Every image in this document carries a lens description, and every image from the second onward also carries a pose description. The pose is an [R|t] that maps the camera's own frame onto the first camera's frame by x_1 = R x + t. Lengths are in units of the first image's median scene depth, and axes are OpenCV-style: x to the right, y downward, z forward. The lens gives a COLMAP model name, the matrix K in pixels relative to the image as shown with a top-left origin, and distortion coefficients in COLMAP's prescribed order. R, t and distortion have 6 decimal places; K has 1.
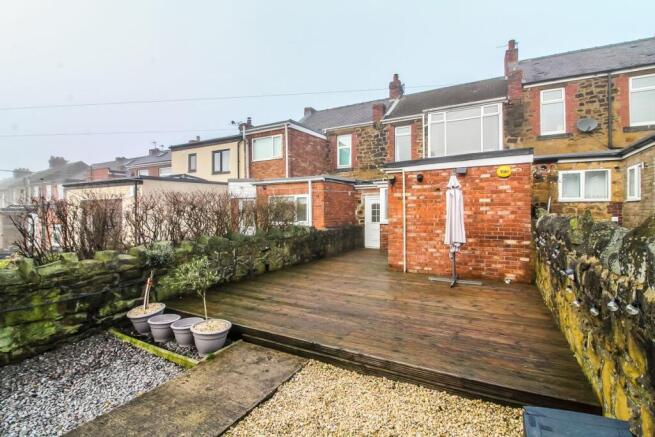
lens RADIAL K [[301.0, 0, 326.9], [0, 301.0, 214.2], [0, 0, 1]] dist [-0.002798, -0.008712]
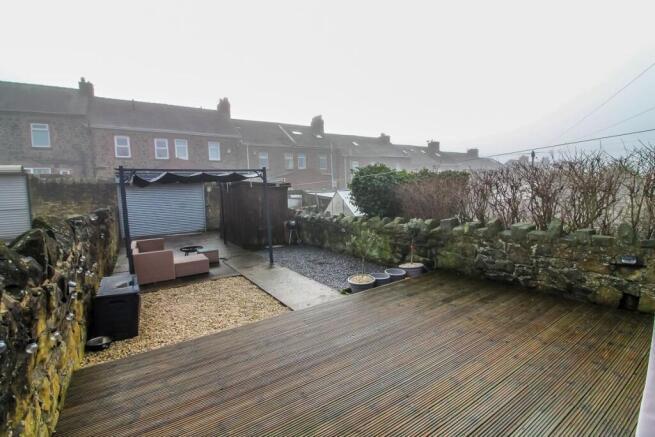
lens RADIAL K [[301.0, 0, 331.5], [0, 301.0, 212.8], [0, 0, 1]] dist [-0.002798, -0.008712]
pose [[-0.461875, 0.087522, -0.882616, 0.461107], [0.036015, 0.996149, 0.079933, -0.026808], [0.886214, 0.005131, -0.463249, 0.793860]]
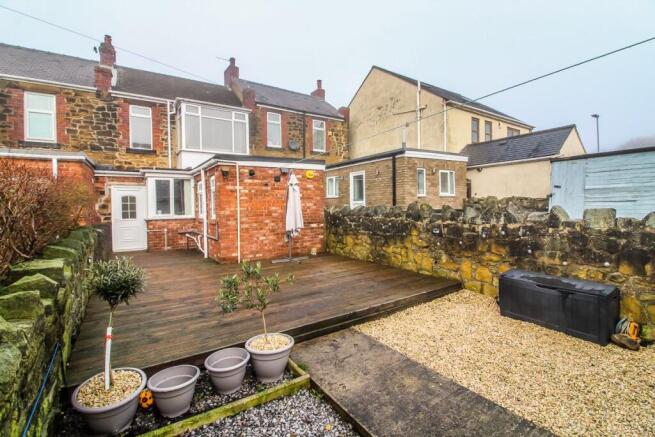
lens RADIAL K [[301.0, 0, 330.9], [0, 301.0, 215.5], [0, 0, 1]] dist [-0.002798, -0.008712]
pose [[0.457389, -0.033775, 0.888625, -0.528464], [0.017273, 0.999427, 0.029095, 0.005957], [-0.889099, 0.002041, 0.457710, 0.252448]]
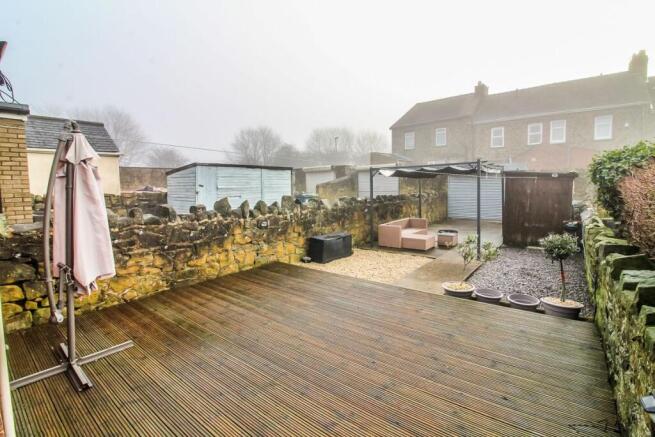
lens RADIAL K [[301.0, 0, 330.1], [0, 301.0, 215.4], [0, 0, 1]] dist [-0.002798, -0.008712]
pose [[-0.985887, 0.009160, 0.167162, -0.035204], [0.025602, 0.995006, 0.096476, -0.031724], [-0.165443, 0.099394, -0.981198, 1.203404]]
